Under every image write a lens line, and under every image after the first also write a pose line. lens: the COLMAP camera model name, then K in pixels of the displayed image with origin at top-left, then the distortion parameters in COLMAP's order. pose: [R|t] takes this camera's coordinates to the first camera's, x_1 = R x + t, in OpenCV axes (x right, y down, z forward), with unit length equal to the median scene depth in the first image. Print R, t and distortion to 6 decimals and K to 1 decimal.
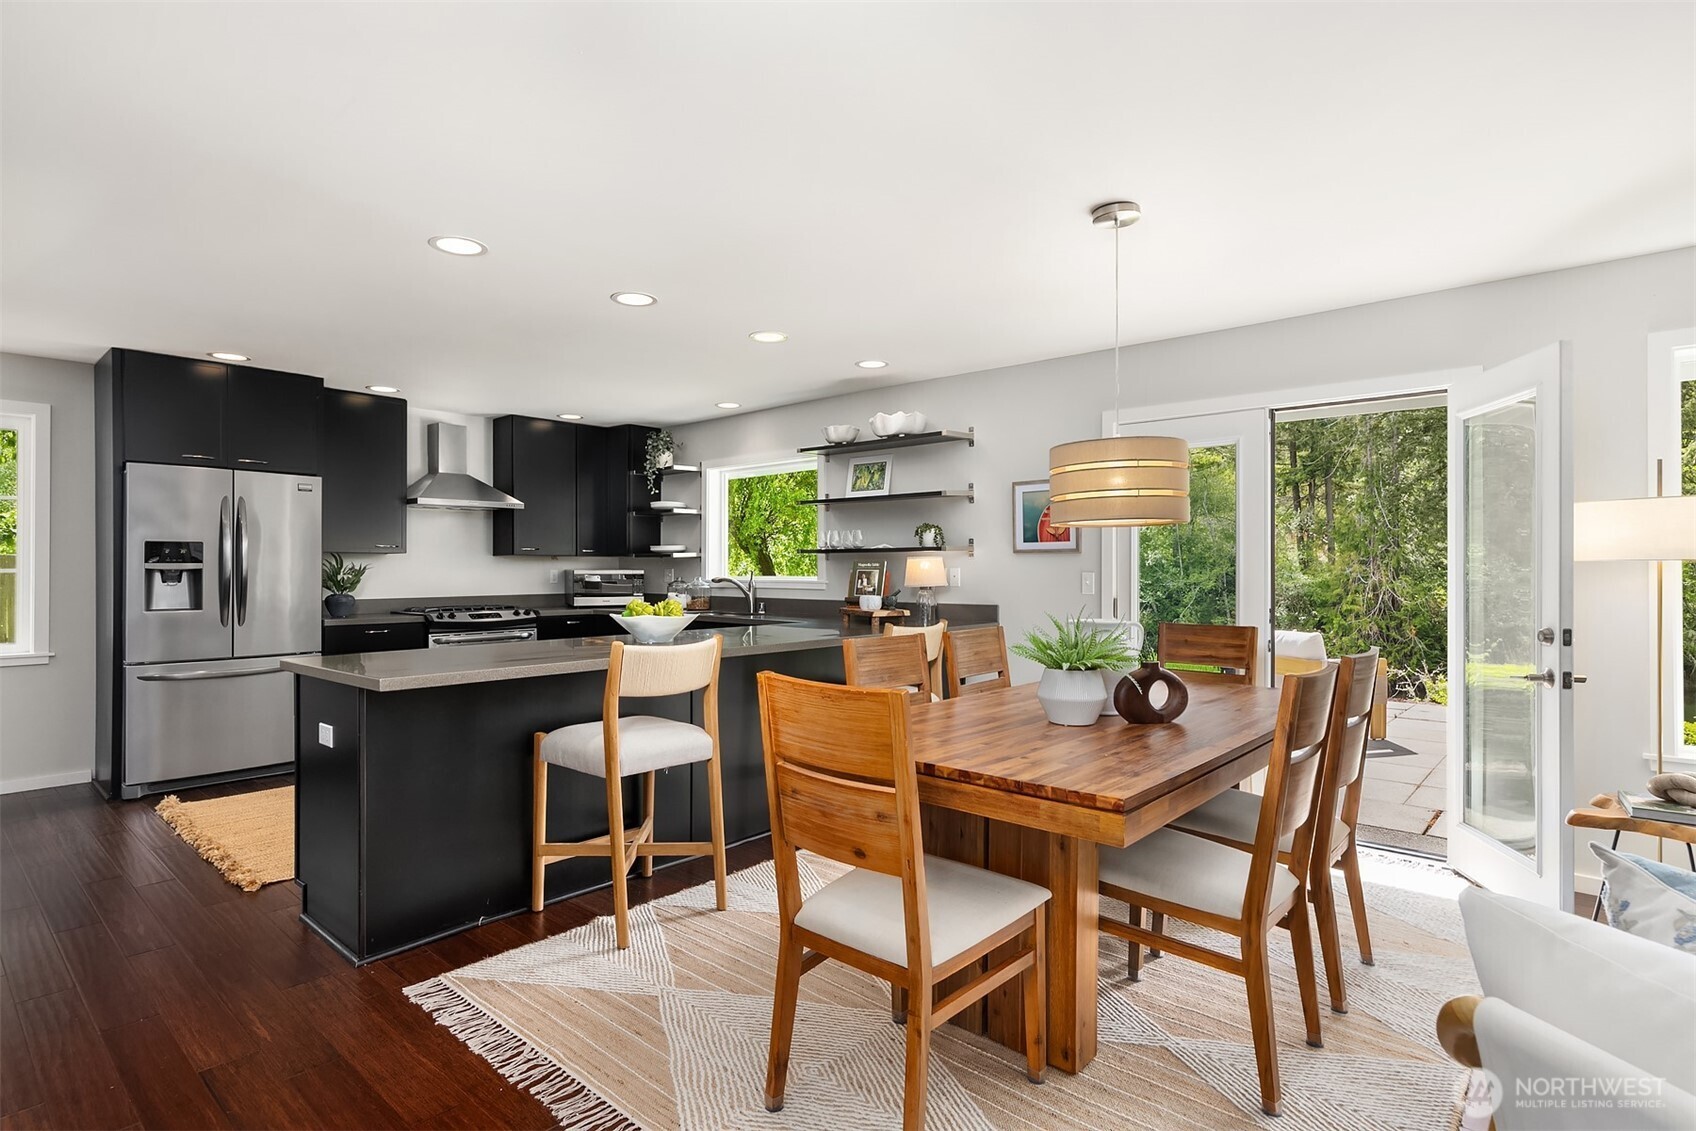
lens RADIAL K [[862.2, 0, 833.5], [0, 862.2, 568.6], [0, 0, 1]] dist [-0.000402, 0.000042]
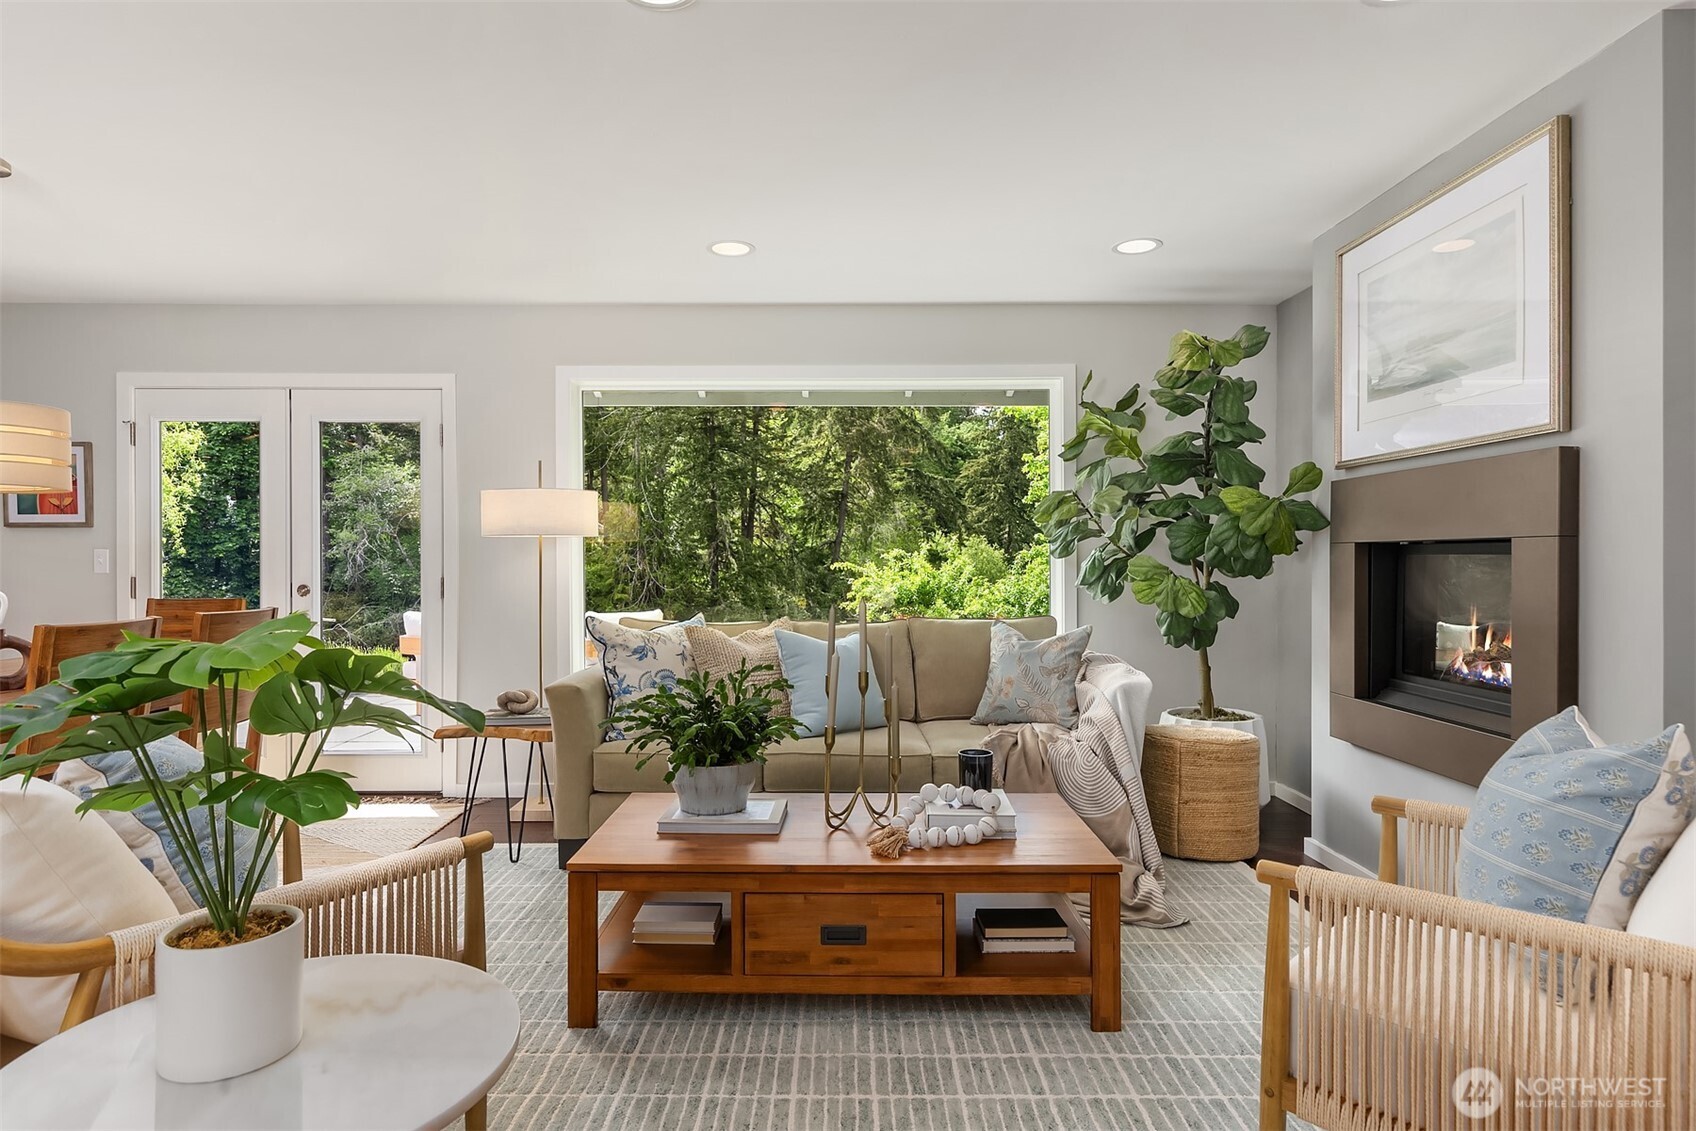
lens RADIAL K [[958.8, 0, 842.6], [0, 958.8, 561.3], [0, 0, 1]] dist [-0.002702, -0.000350]
pose [[0.735244, -0.003121, 0.677795, 0.153081], [0.002427, 0.999995, 0.001972, 0.013960], [-0.677798, 0.000195, 0.735248, -0.208049]]
